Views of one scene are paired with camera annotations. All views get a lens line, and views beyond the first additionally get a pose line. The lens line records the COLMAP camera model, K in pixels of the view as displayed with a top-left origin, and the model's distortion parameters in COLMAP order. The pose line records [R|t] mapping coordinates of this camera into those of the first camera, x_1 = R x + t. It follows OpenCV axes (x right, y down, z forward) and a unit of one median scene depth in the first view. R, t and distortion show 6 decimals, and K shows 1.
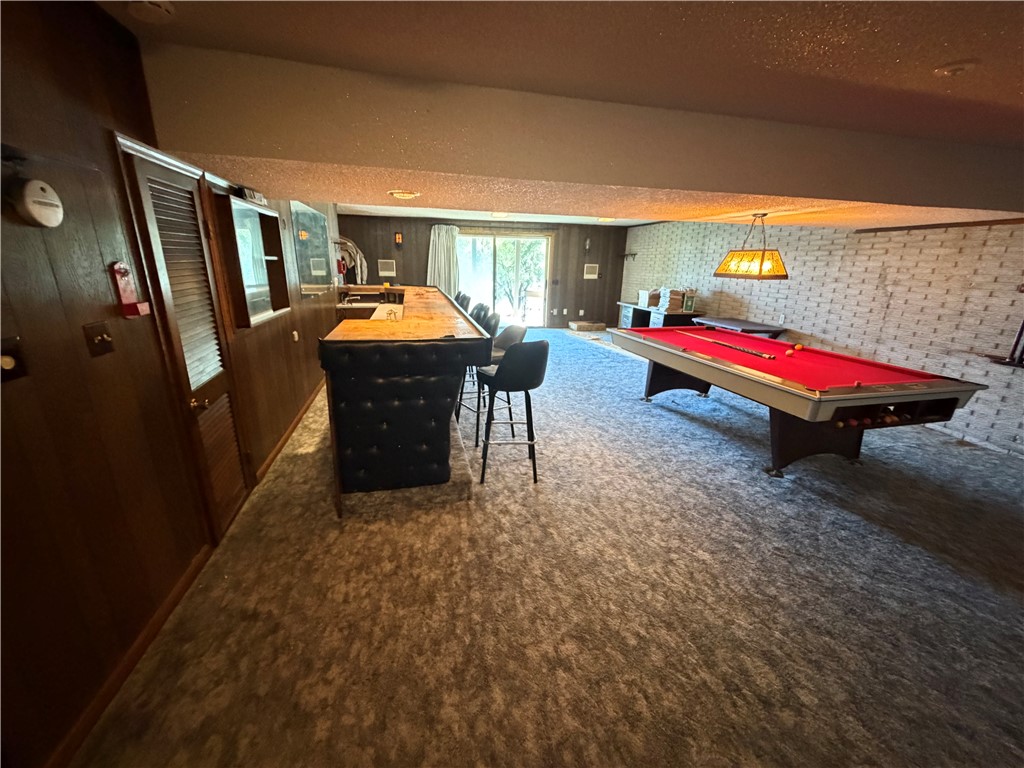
lens RADIAL K [[407.4, 0, 510.0], [0, 407.4, 384.1], [0, 0, 1]] dist [0.000367, -0.000023]
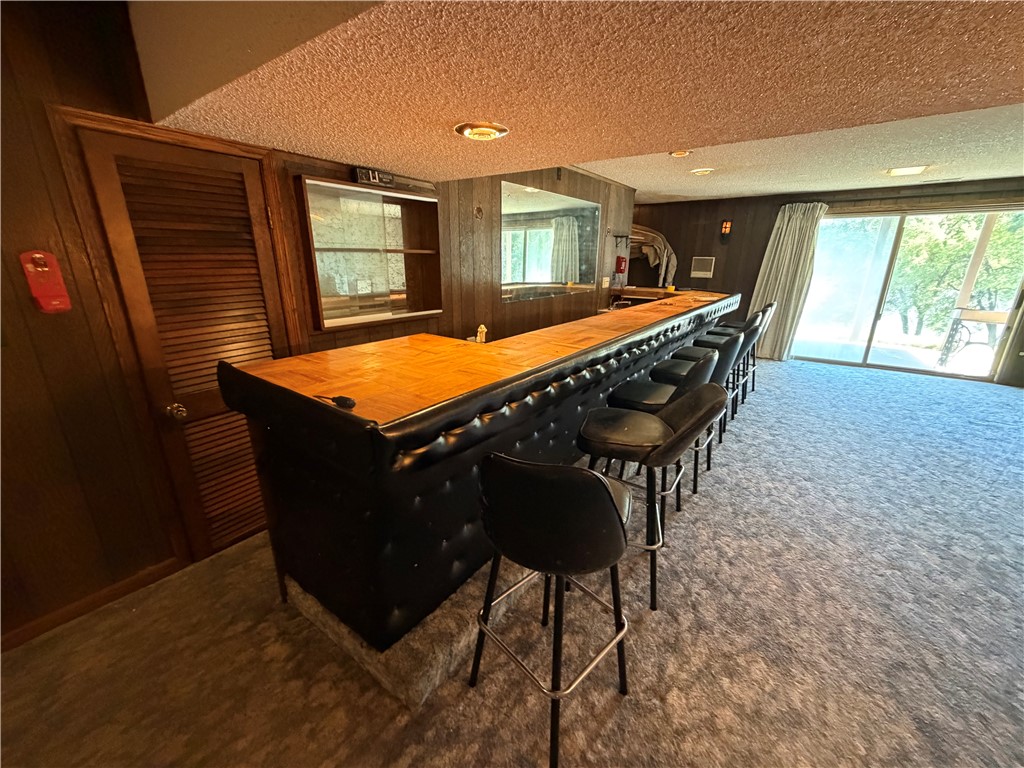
lens RADIAL K [[407.4, 0, 510.0], [0, 407.4, 384.1], [0, 0, 1]] dist [0.000367, -0.000023]
pose [[0.642132, 0.211311, -0.736895, 0.160381], [-0.213358, 0.972541, 0.092964, -0.110507], [0.736305, 0.097527, 0.669585, 0.415486]]
